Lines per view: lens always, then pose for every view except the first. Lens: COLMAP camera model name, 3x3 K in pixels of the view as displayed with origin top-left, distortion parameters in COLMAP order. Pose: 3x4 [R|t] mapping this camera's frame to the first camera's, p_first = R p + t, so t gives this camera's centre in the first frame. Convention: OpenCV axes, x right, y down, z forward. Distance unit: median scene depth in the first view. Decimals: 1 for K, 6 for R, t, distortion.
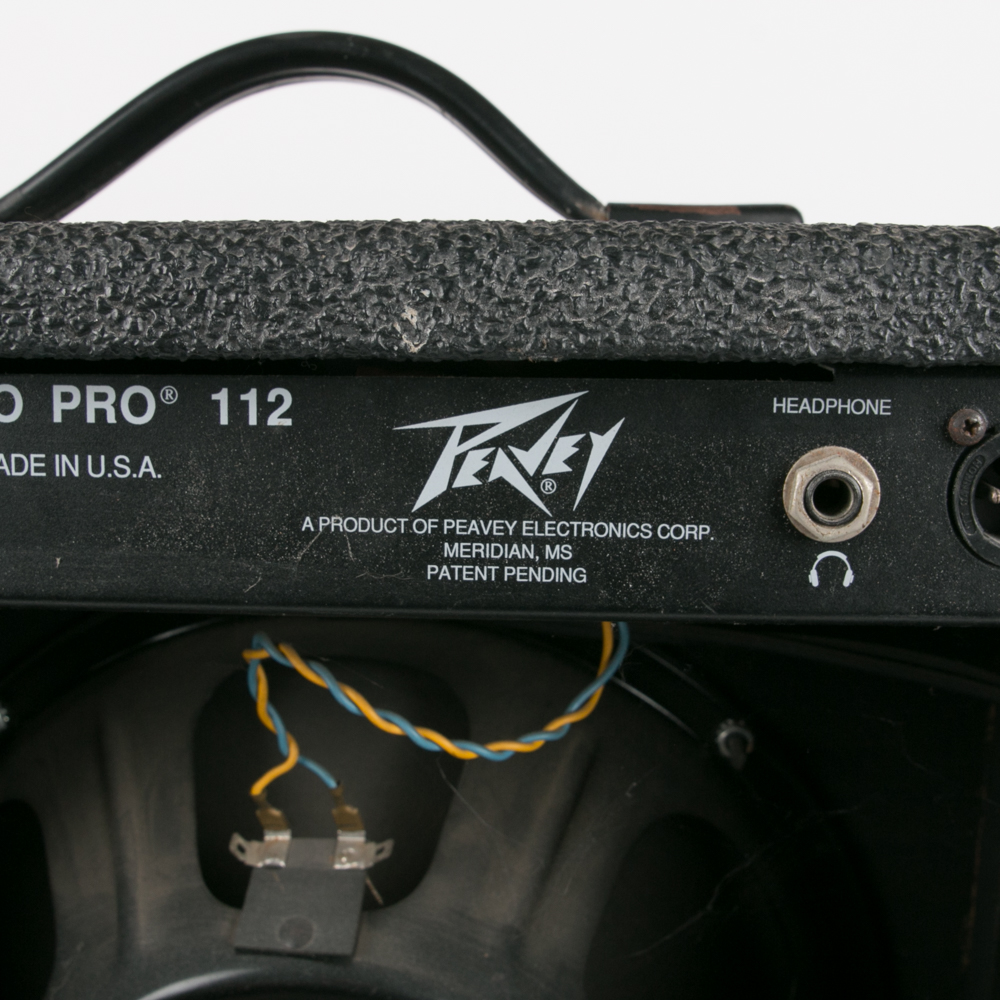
lens RADIAL K [[1679.8, 0, 501.4], [0, 1679.8, 548.6], [0, 0, 1]] dist [-0.144317, 0.010953]
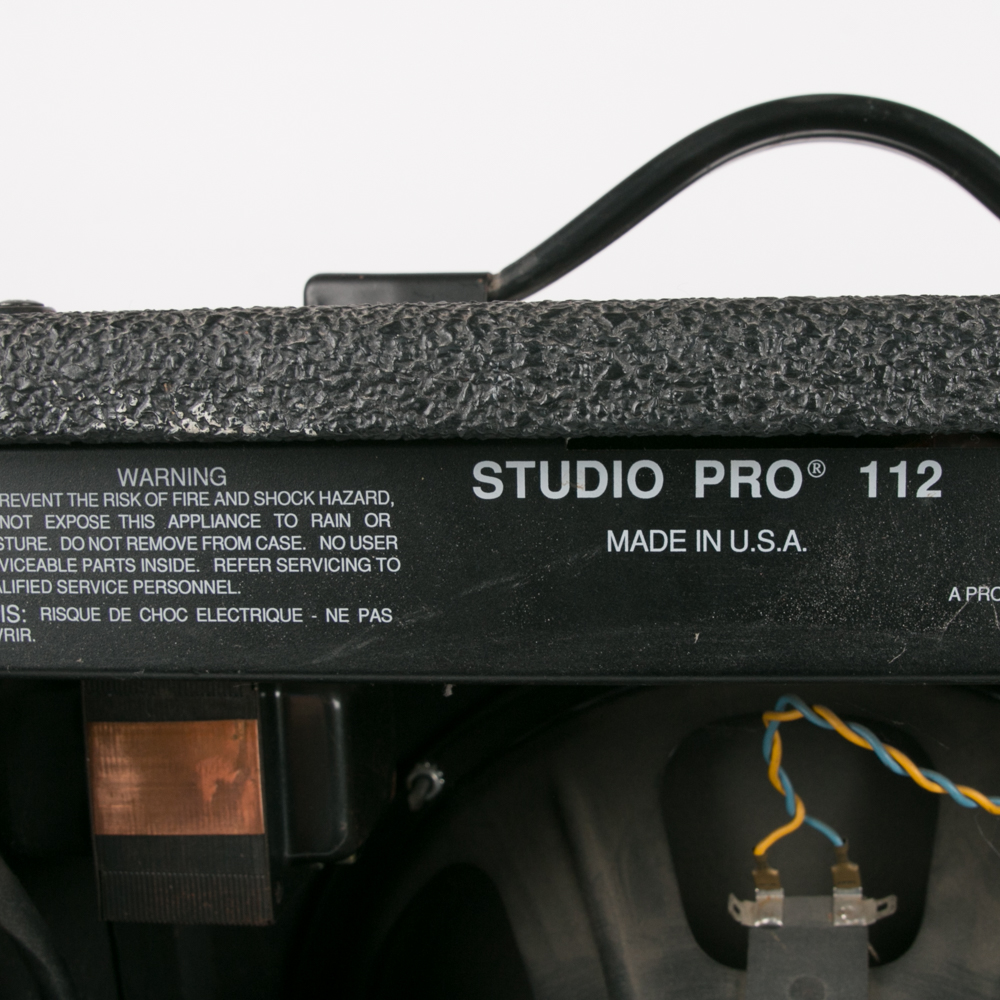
lens RADIAL K [[1679.8, 0, 501.4], [0, 1679.8, 548.6], [0, 0, 1]] dist [-0.144317, 0.010953]
pose [[0.999306, -0.022385, -0.029778, -0.364925], [0.021929, 0.999638, -0.015564, -0.033141], [0.030116, 0.014900, 0.999435, -0.008522]]
